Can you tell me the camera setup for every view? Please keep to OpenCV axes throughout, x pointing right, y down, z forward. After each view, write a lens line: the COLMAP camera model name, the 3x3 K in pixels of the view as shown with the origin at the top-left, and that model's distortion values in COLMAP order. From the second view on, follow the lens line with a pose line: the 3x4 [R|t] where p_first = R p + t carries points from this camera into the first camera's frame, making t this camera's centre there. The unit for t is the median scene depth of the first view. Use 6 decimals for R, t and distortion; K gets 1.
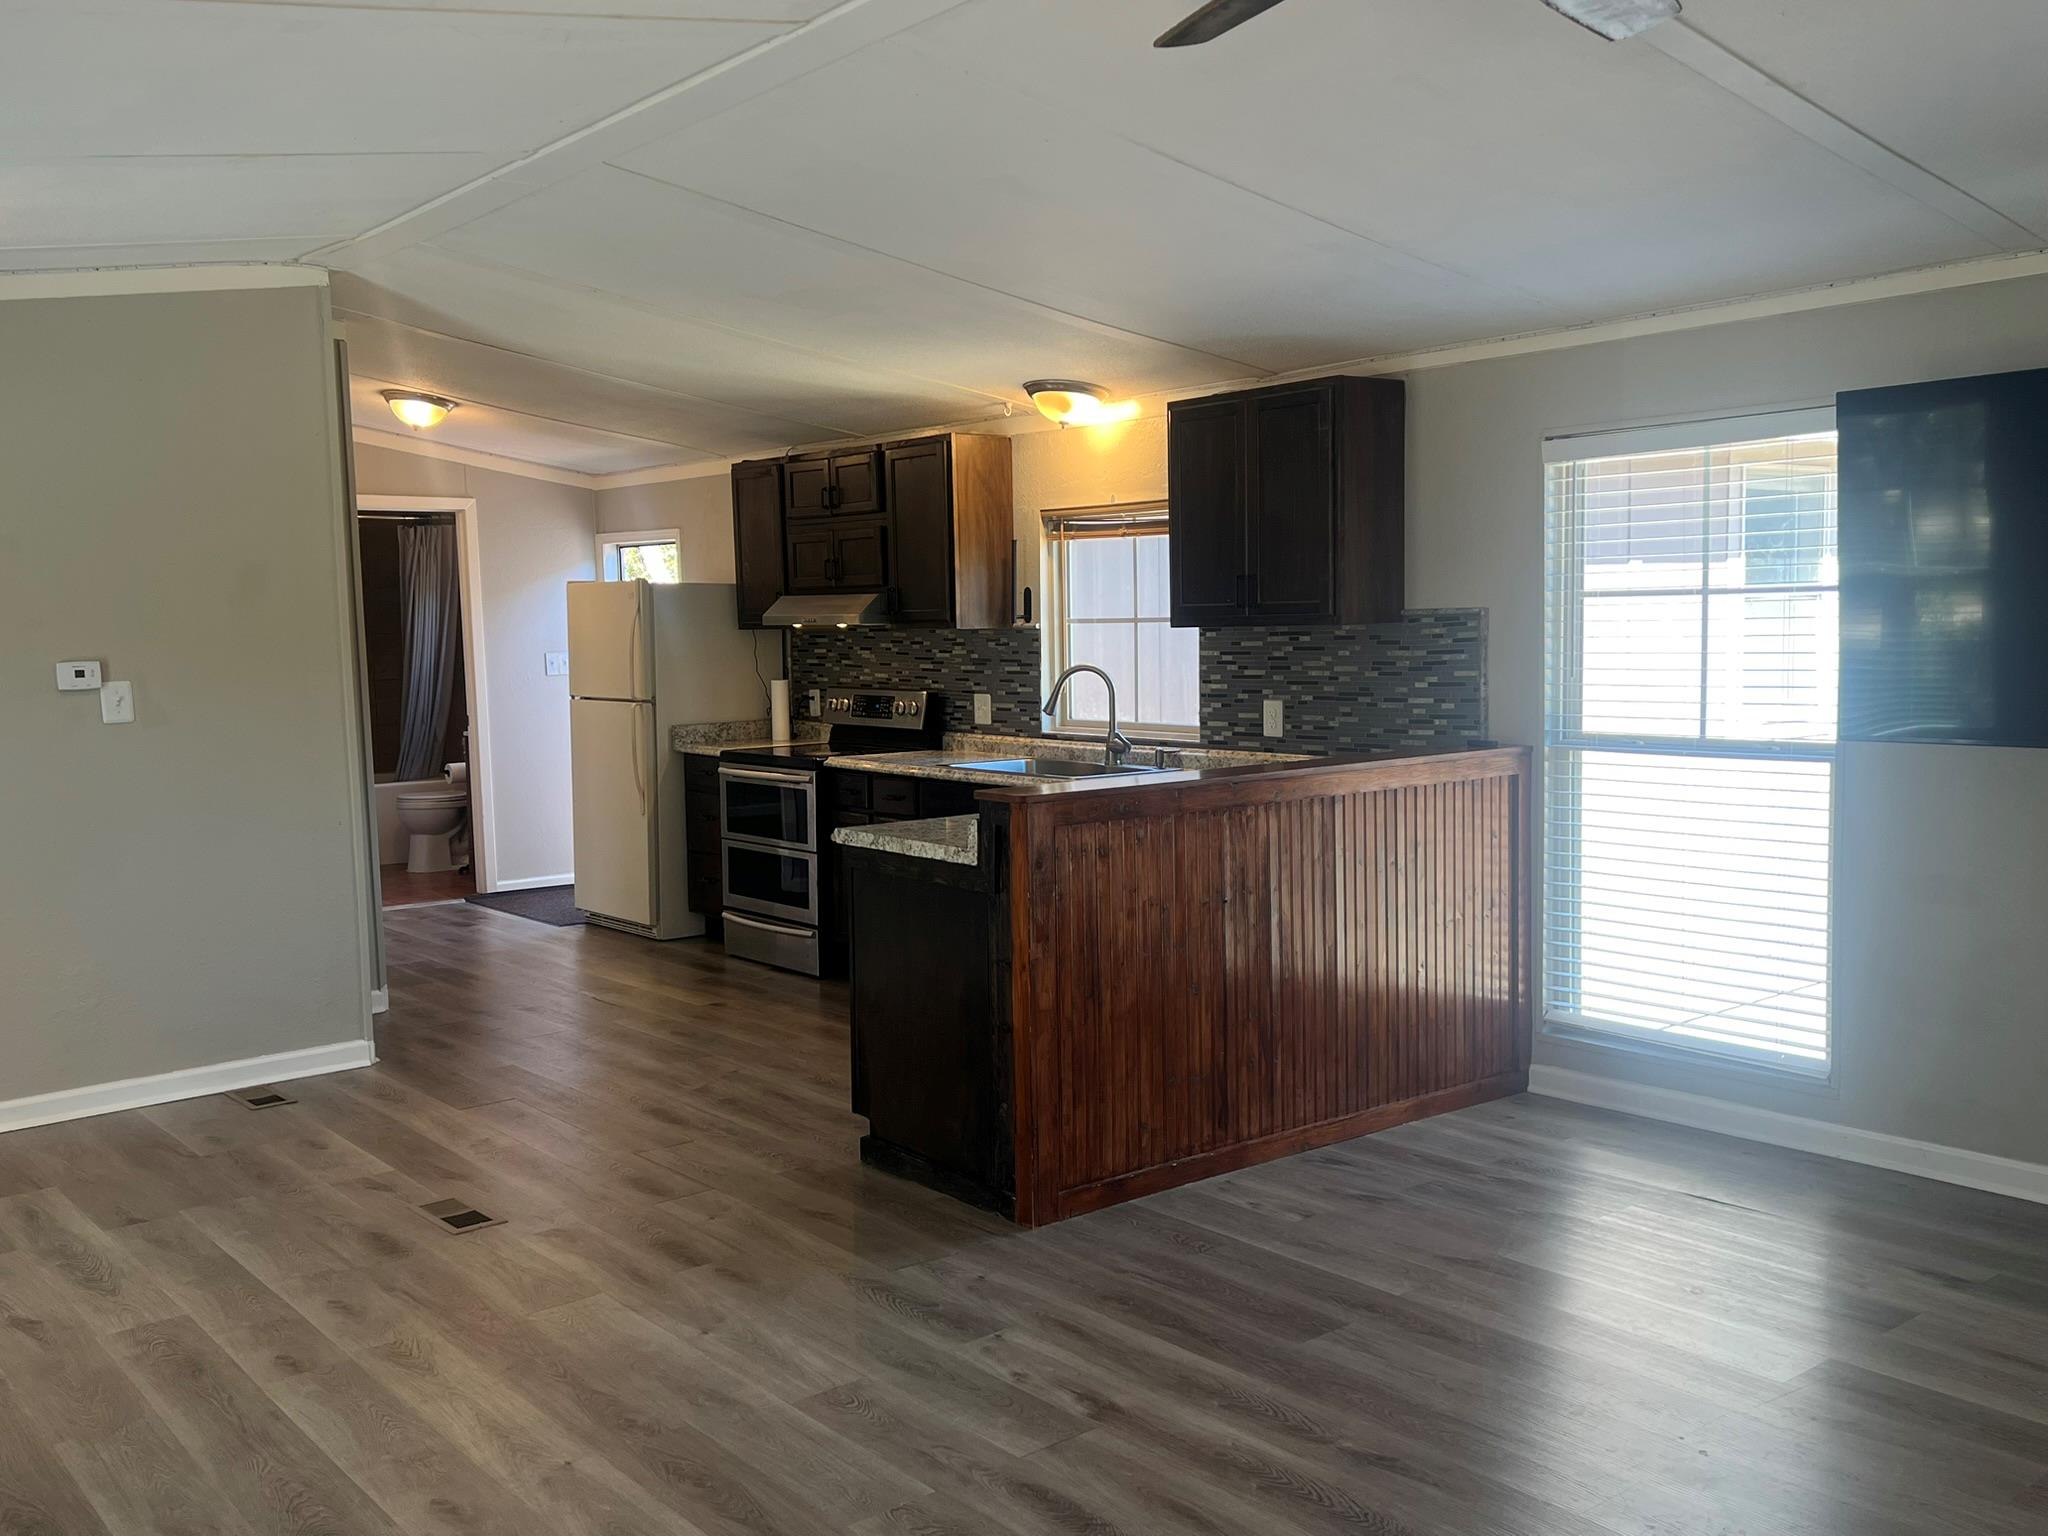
lens RADIAL K [[1815.3, 0, 1020.2], [0, 1815.3, 764.2], [0, 0, 1]] dist [0.057802, -0.058106]
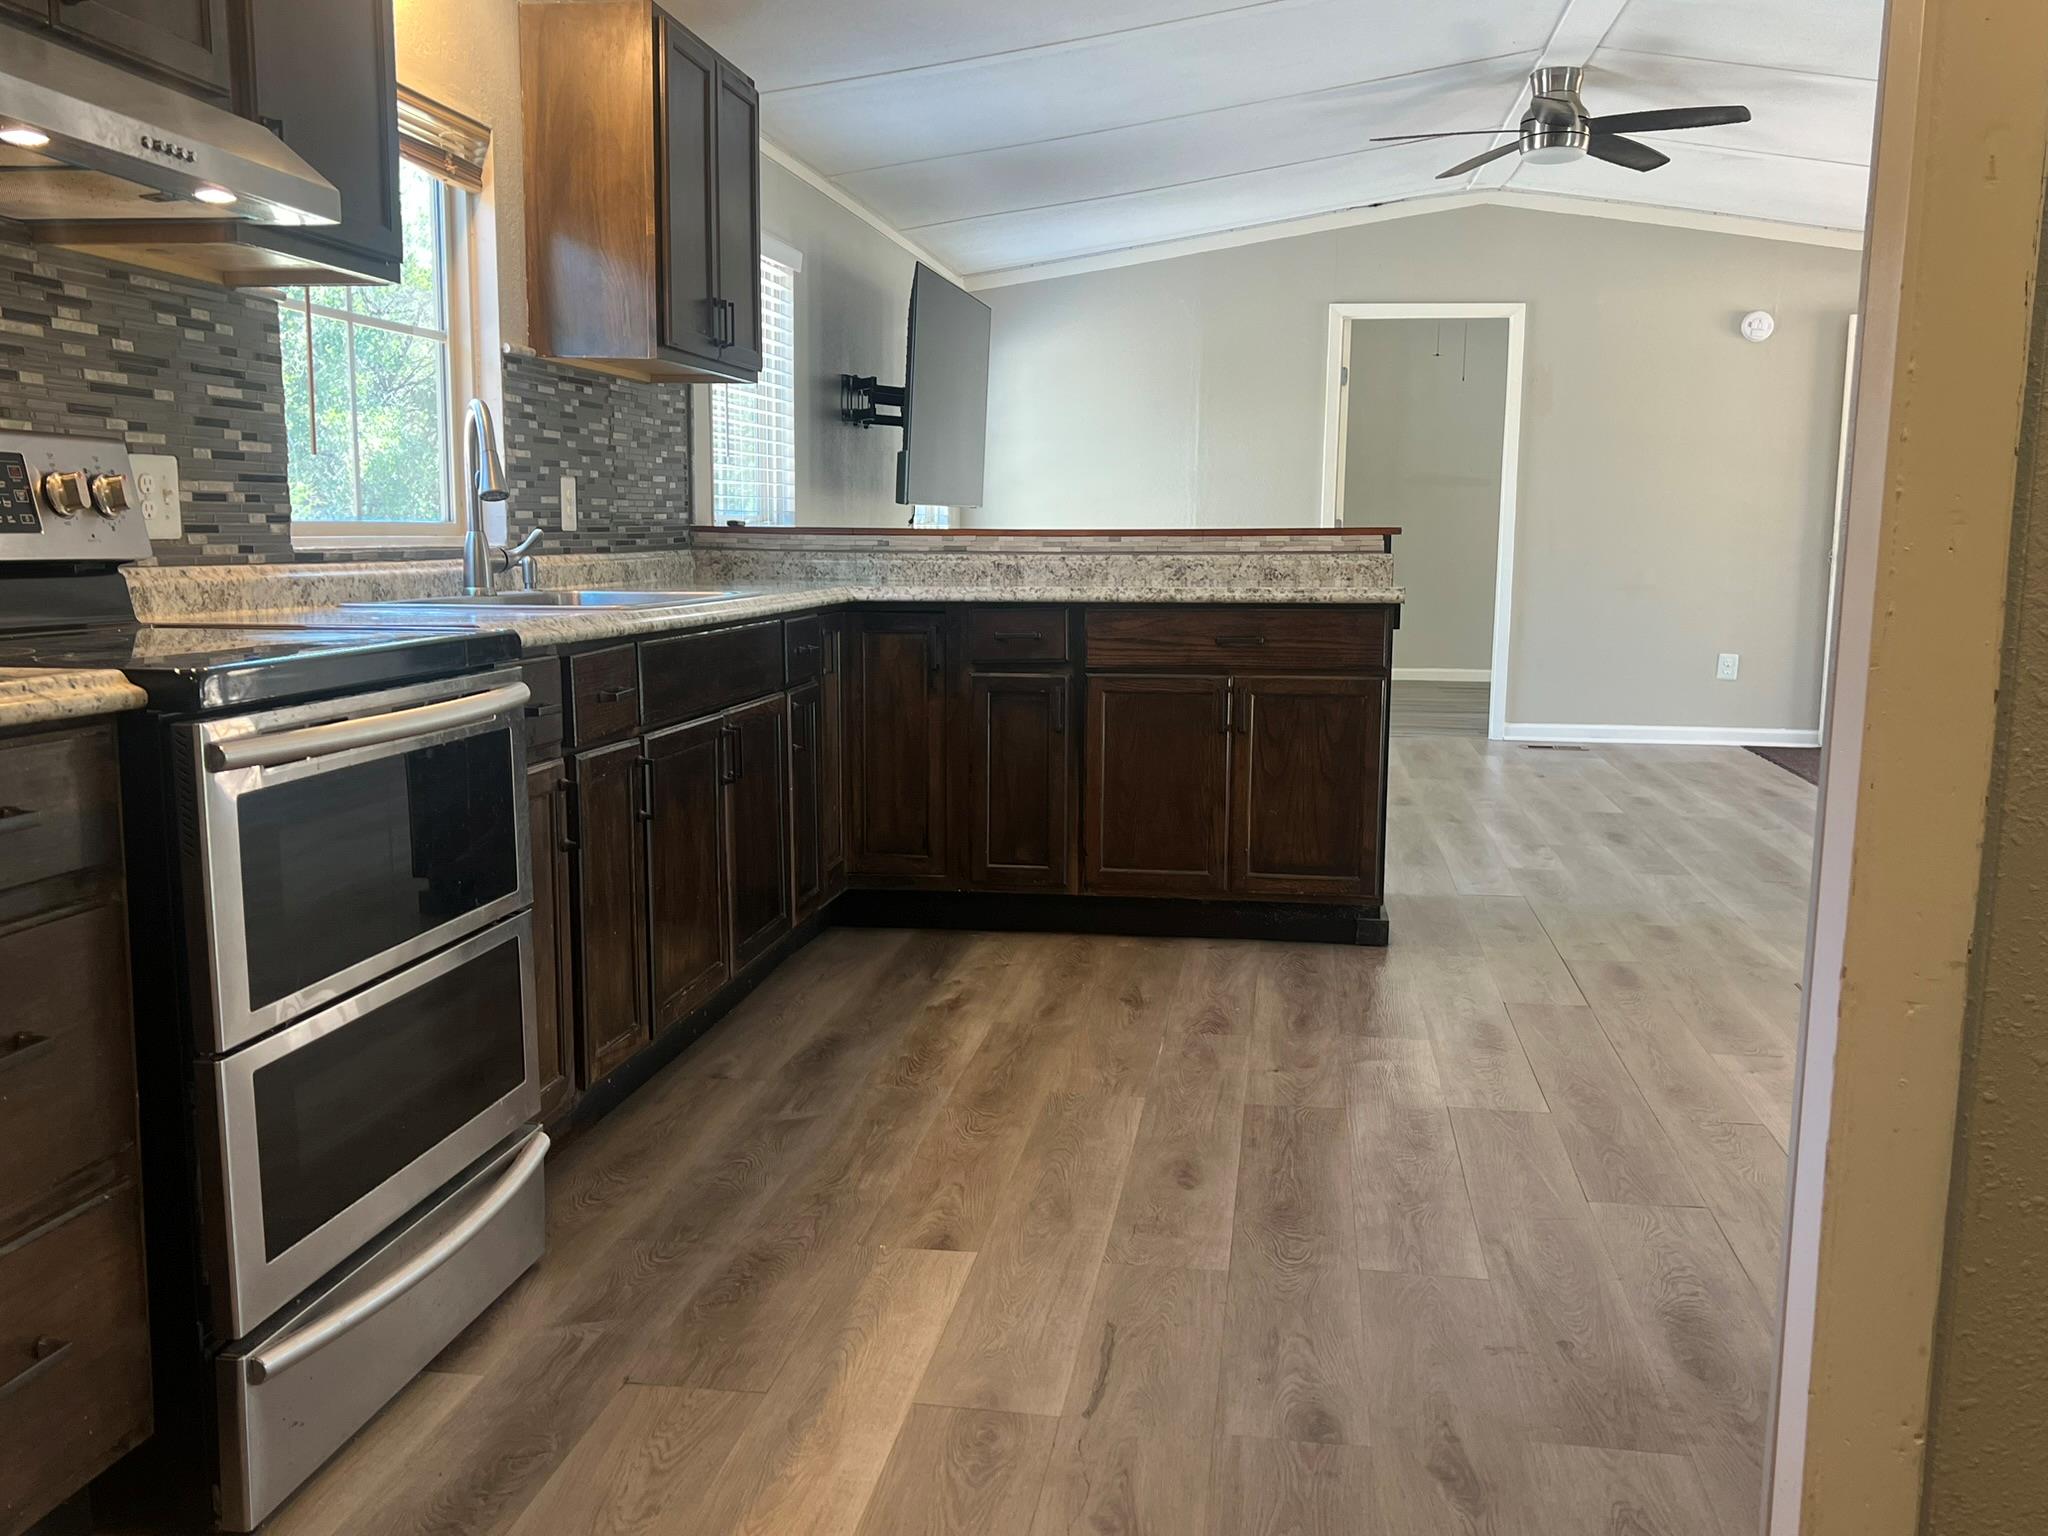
lens RADIAL K [[1815.3, 0, 1035.3], [0, 1815.3, 780.5], [0, 0, 1]] dist [0.057802, -0.058106]
pose [[-0.670761, -0.083754, 0.736929, -0.417366], [0.073396, 0.981230, 0.178325, -0.027279], [-0.738033, 0.173701, -0.652024, 1.120600]]
